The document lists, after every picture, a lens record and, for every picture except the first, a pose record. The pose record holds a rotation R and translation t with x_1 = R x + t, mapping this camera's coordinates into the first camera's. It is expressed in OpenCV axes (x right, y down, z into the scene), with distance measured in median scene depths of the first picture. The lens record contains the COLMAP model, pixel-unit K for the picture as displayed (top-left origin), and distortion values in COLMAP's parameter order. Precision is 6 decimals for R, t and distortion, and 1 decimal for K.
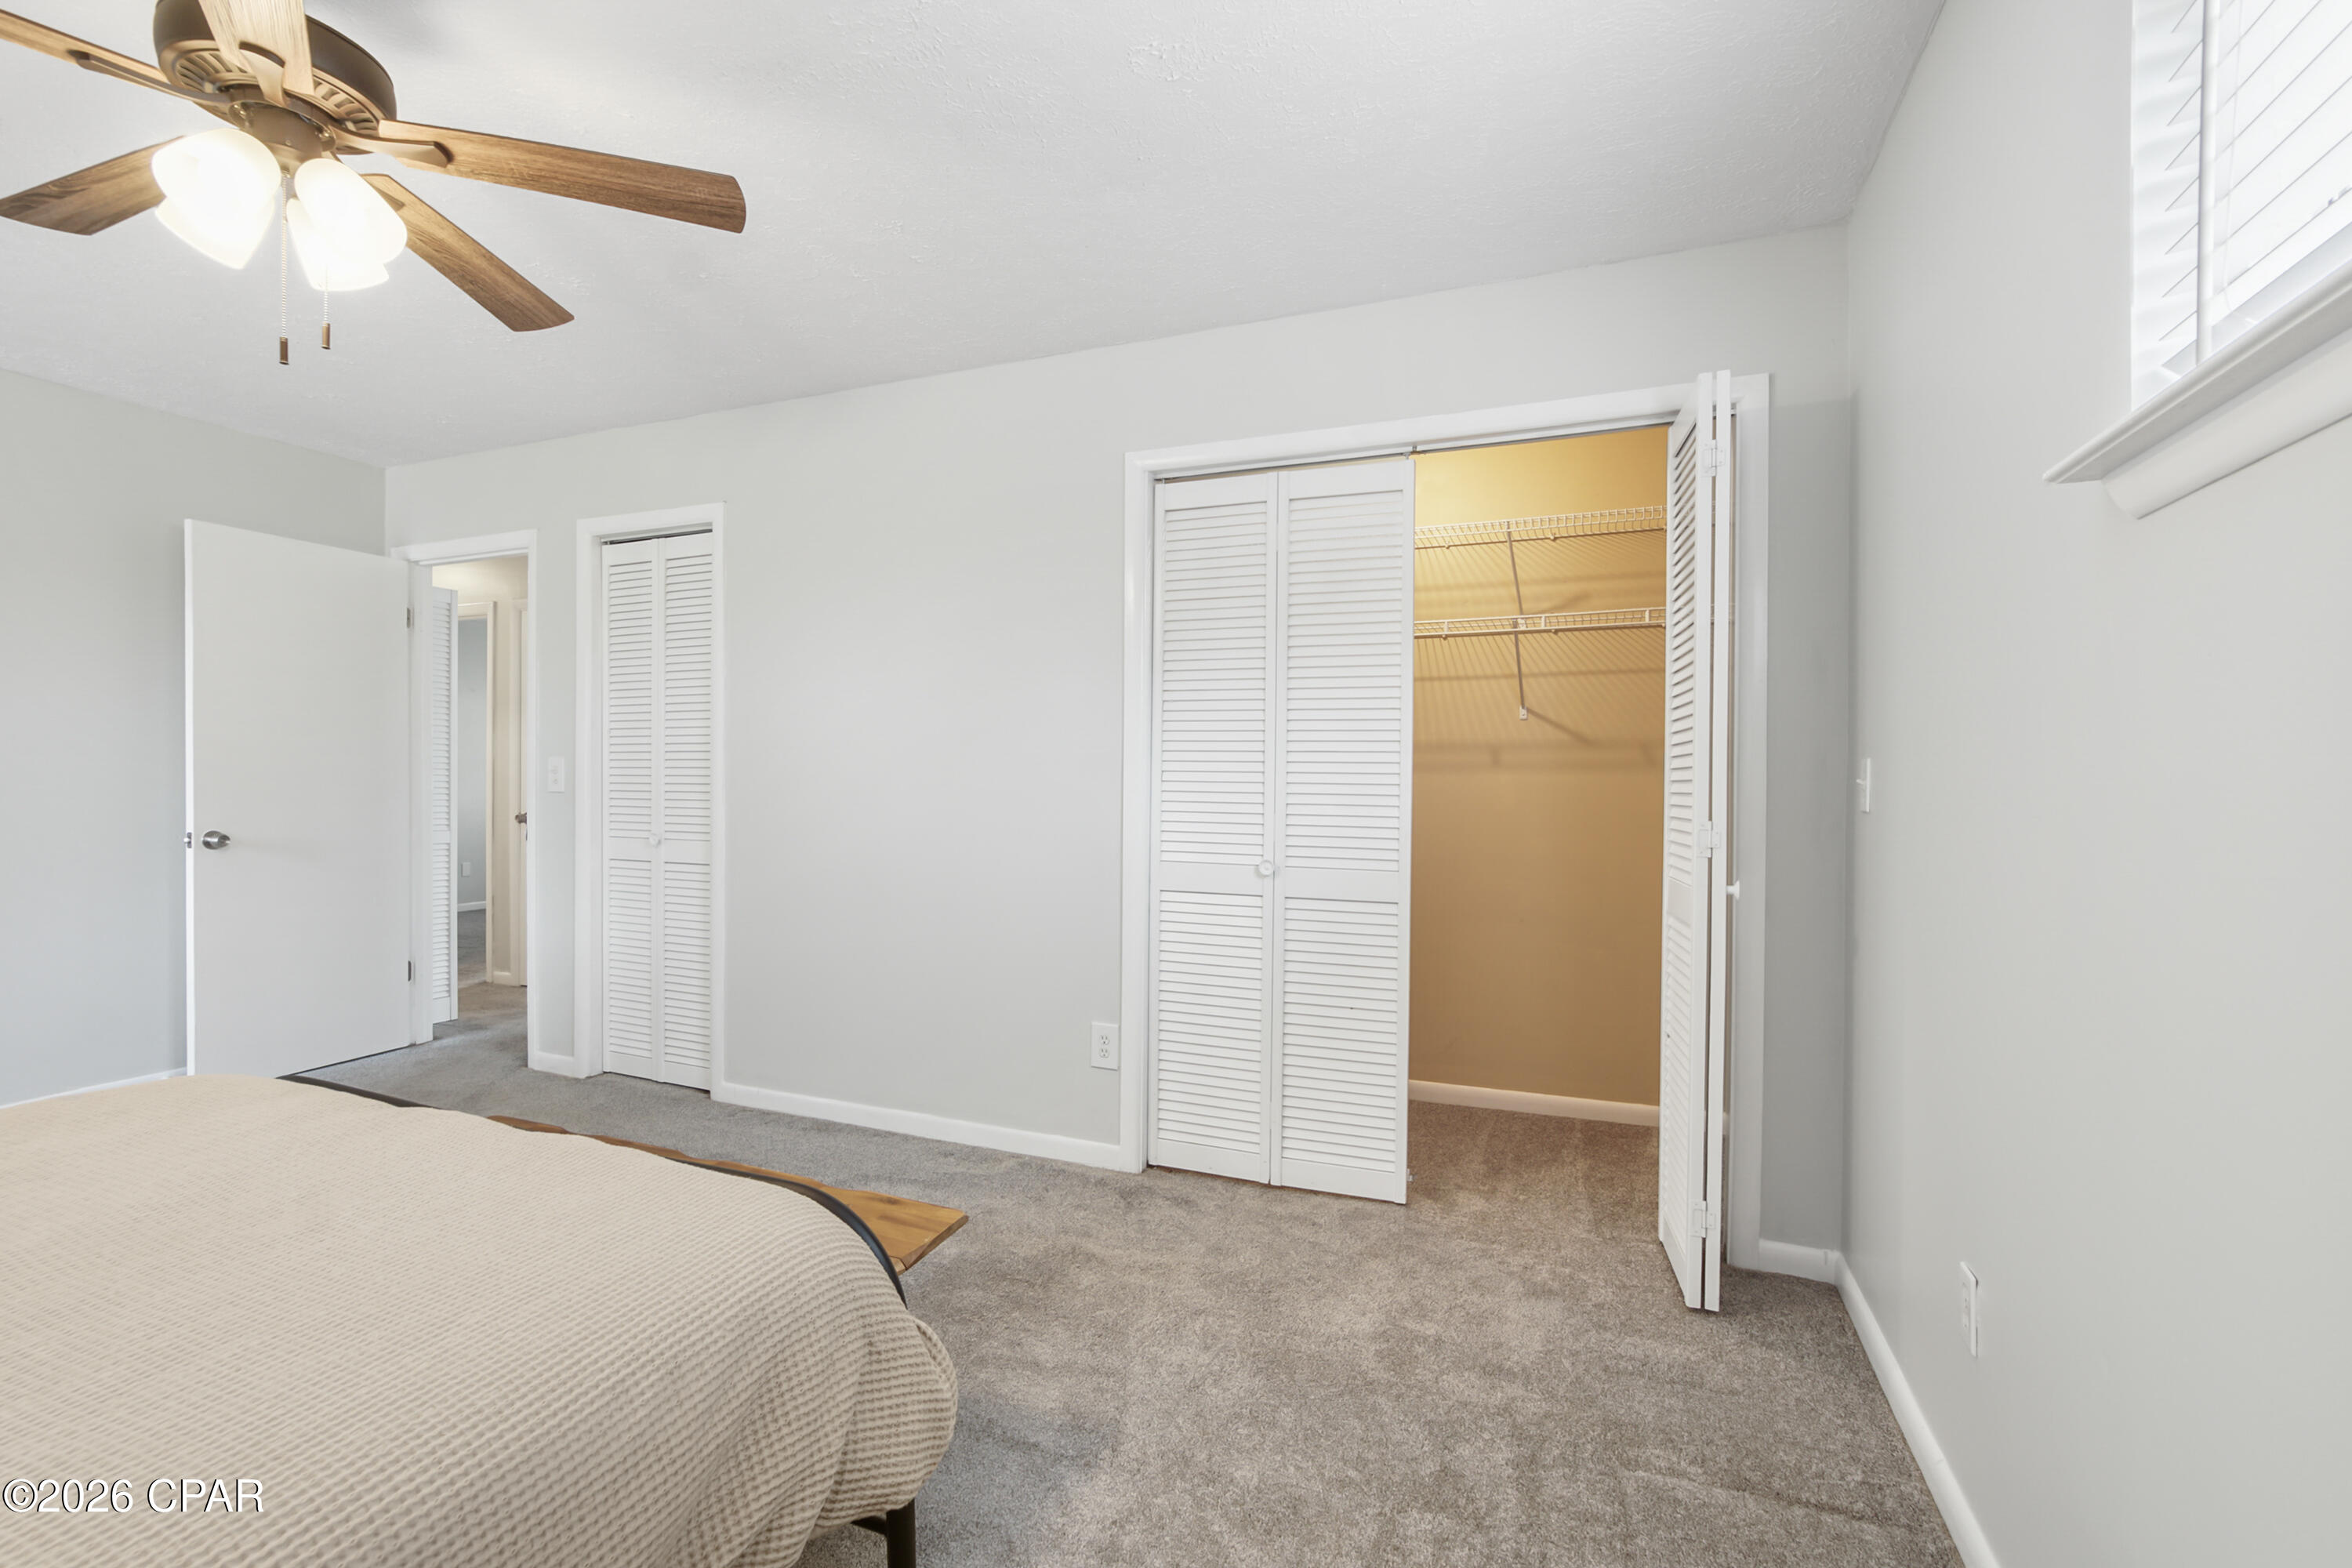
lens RADIAL K [[1071.3, 0, 1160.9], [0, 1071.3, 786.5], [0, 0, 1]] dist [-0.012305, 0.007461]
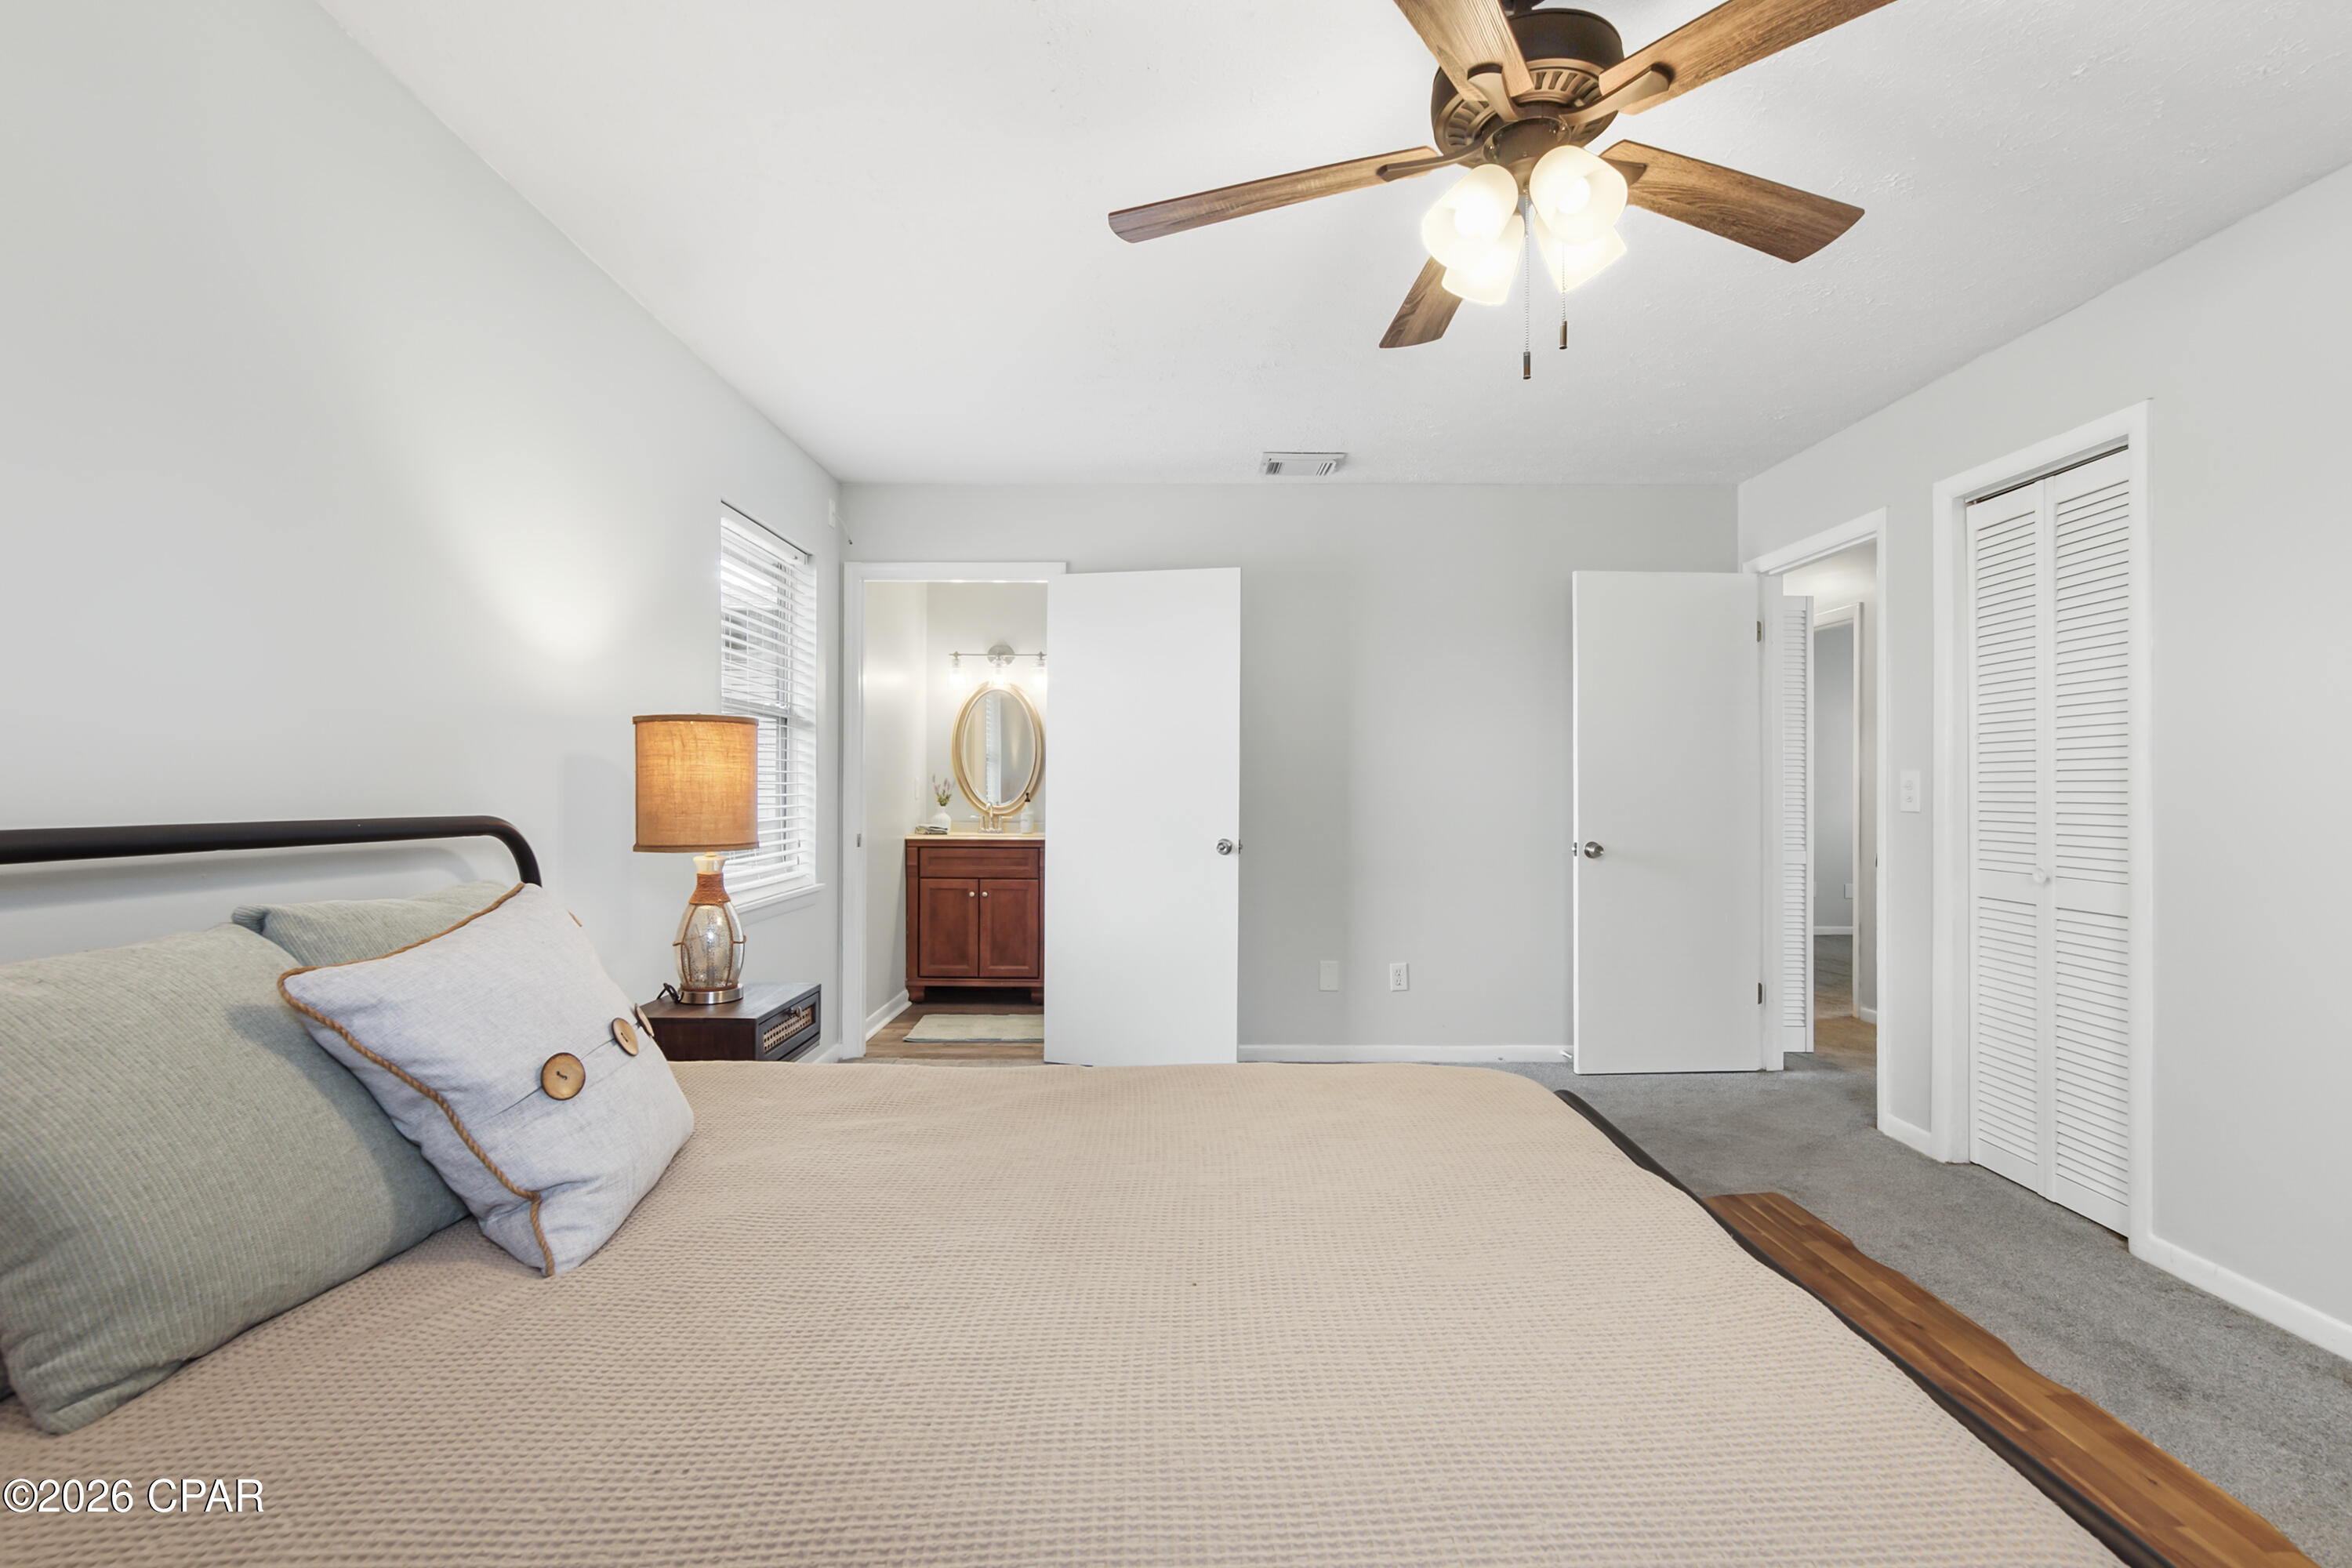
lens RADIAL K [[1071.3, 0, 1160.9], [0, 1071.3, 786.5], [0, 0, 1]] dist [-0.012305, 0.007461]
pose [[0.385519, -0.007455, -0.922670, -0.016576], [-0.006745, 0.999918, -0.010897, -0.001623], [0.922675, 0.010425, 0.385437, 0.132669]]
